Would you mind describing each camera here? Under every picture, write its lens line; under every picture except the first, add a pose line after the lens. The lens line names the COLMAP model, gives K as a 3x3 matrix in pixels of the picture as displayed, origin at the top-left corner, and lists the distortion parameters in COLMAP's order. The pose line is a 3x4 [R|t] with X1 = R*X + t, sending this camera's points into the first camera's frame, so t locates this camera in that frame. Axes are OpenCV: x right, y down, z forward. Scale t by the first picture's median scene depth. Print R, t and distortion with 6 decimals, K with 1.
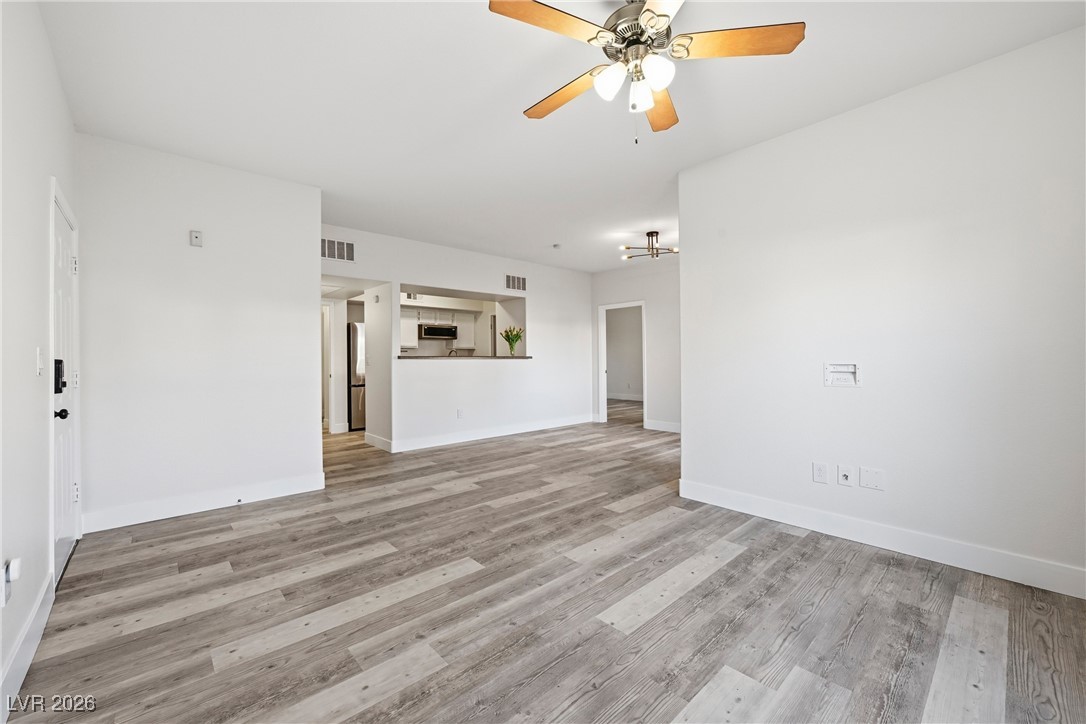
lens RADIAL K [[433.4, 0, 542.7], [0, 433.4, 358.2], [0, 0, 1]] dist [-0.001908, -0.000471]
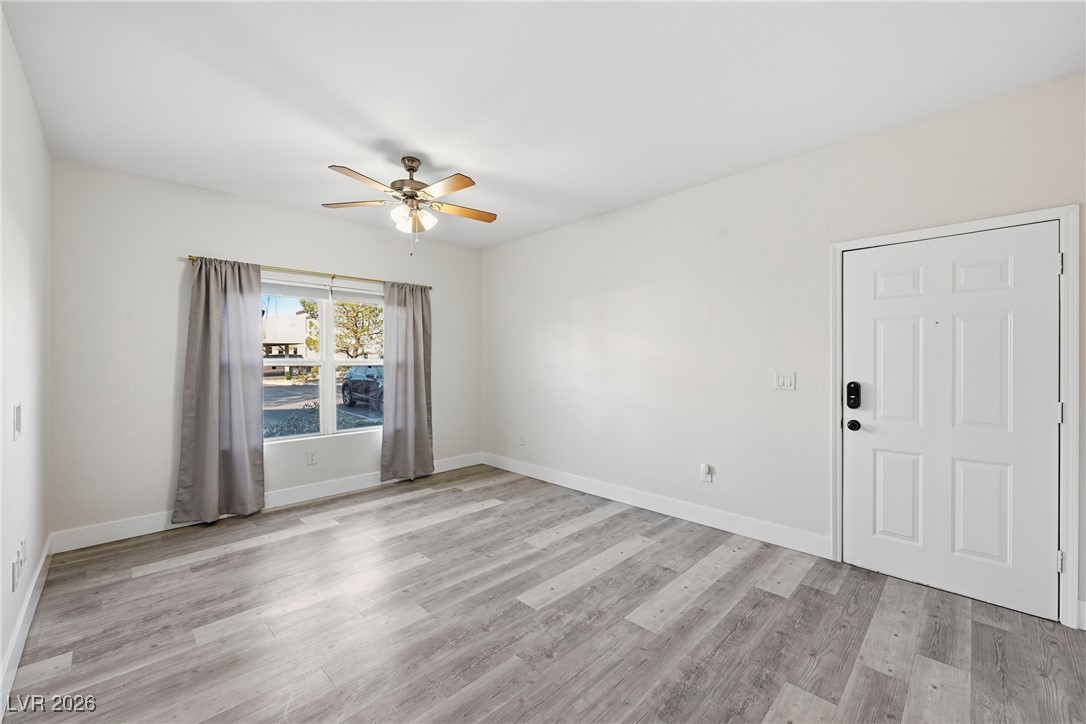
lens RADIAL K [[433.4, 0, 542.7], [0, 433.4, 358.2], [0, 0, 1]] dist [-0.001908, -0.000471]
pose [[-0.998818, 0.008985, -0.047770, -0.140519], [0.009222, 0.999946, -0.004752, -0.056151], [0.047724, -0.005187, -0.998847, 1.839017]]
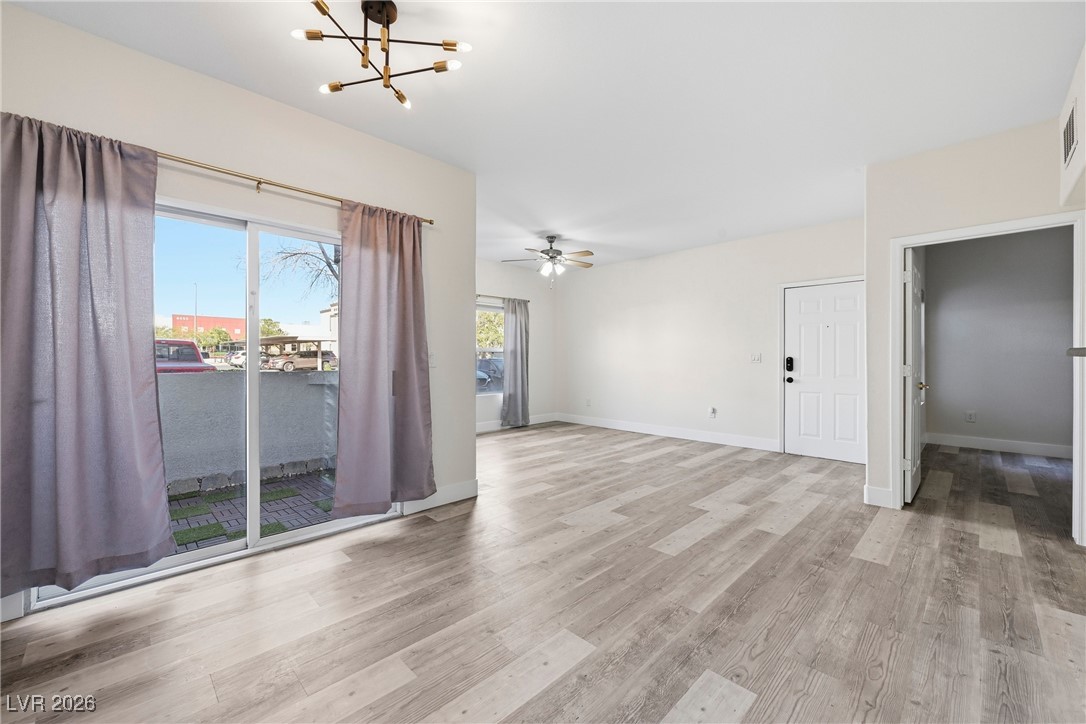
lens RADIAL K [[433.4, 0, 542.7], [0, 433.4, 358.2], [0, 0, 1]] dist [-0.001908, -0.000471]
pose [[-0.999052, 0.007638, -0.042867, 0.281042], [0.007632, 0.999971, 0.000302, -0.001780], [0.042868, -0.000025, -0.999081, 2.771513]]
